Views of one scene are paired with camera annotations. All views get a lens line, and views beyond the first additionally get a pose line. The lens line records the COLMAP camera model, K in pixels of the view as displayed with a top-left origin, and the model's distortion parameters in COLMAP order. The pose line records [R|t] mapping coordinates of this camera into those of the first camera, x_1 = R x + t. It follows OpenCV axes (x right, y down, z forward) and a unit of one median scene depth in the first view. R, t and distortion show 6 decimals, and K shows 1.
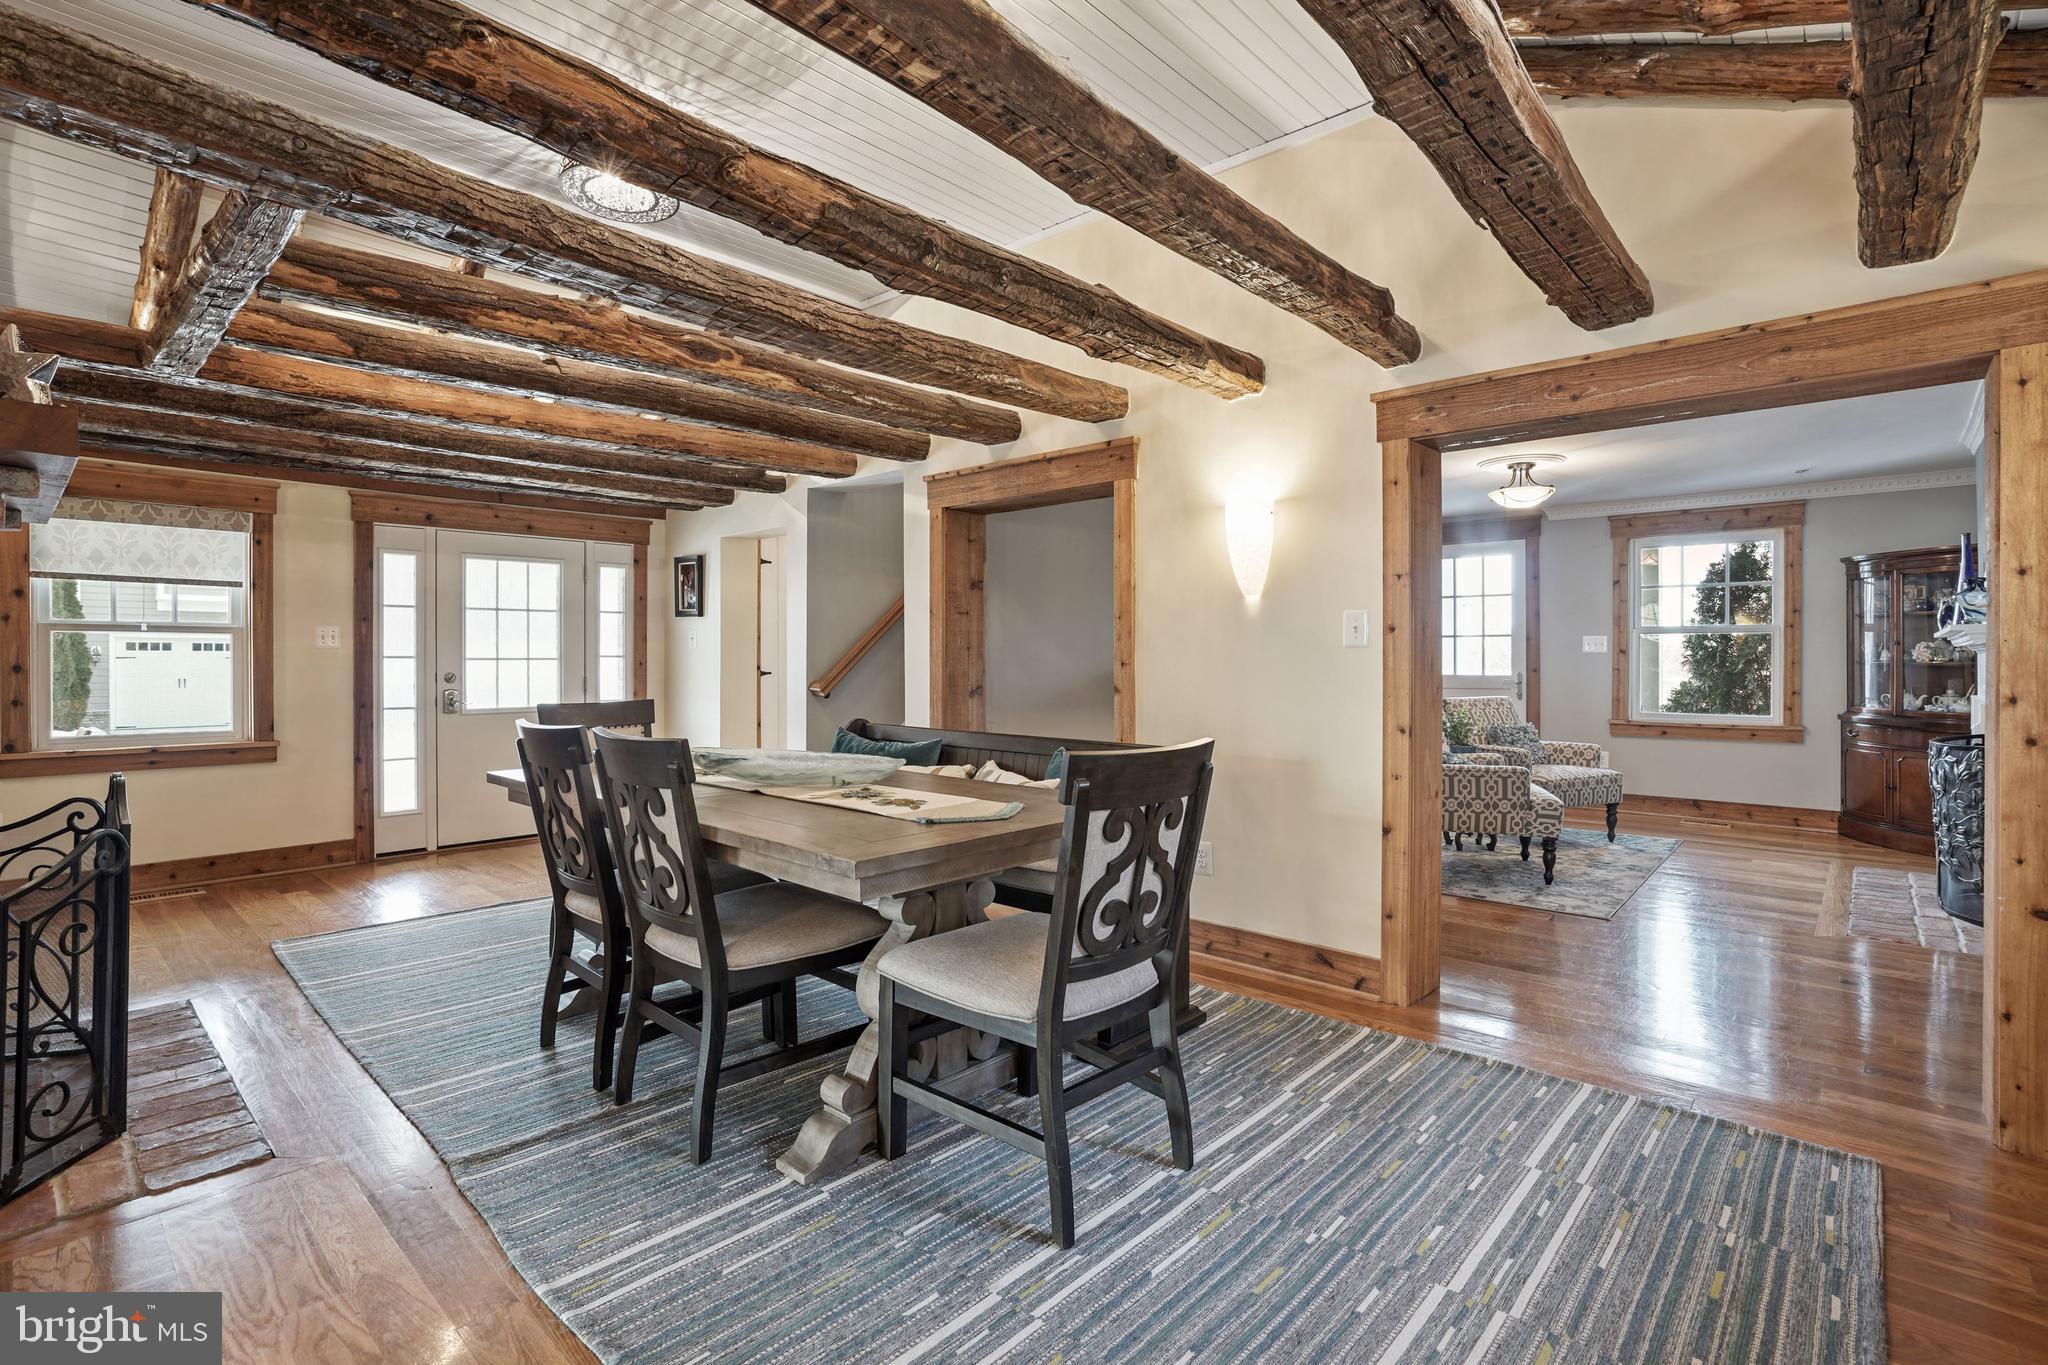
lens RADIAL K [[934.4, 0, 1022.8], [0, 934.4, 666.5], [0, 0, 1]] dist [0.000070, 0.006761]
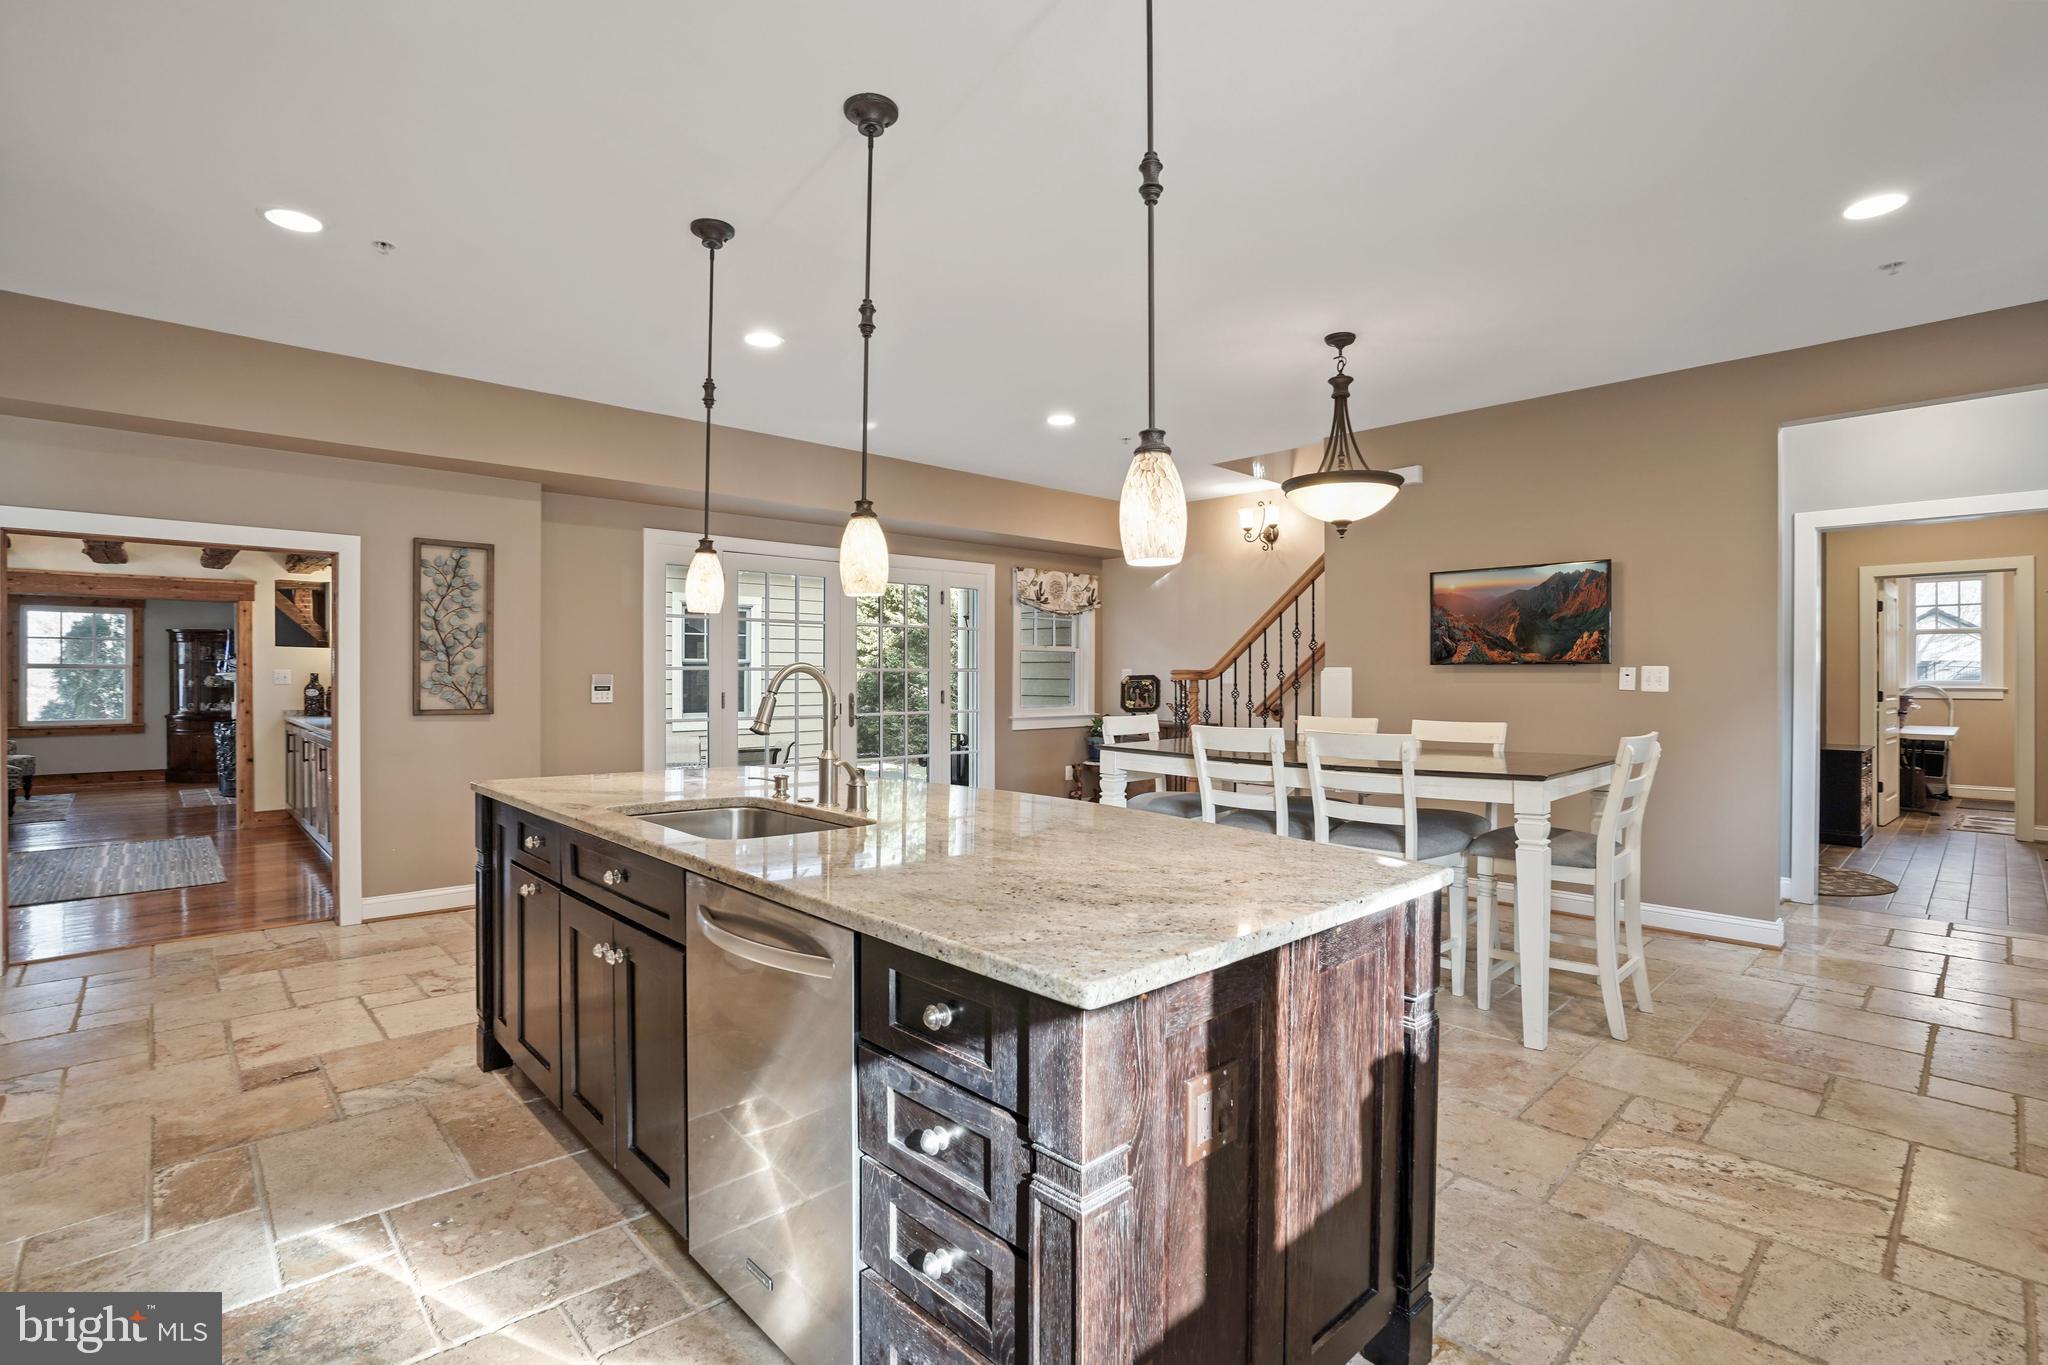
lens RADIAL K [[962.0, 0, 1018.4], [0, 962.0, 671.3], [0, 0, 1]] dist [-0.064486, 0.039169]
pose [[0.078828, 0.003336, 0.996883, -0.811160], [0.005550, 0.999977, -0.003785, -0.018538], [-0.996873, 0.005831, 0.078807, -0.792644]]
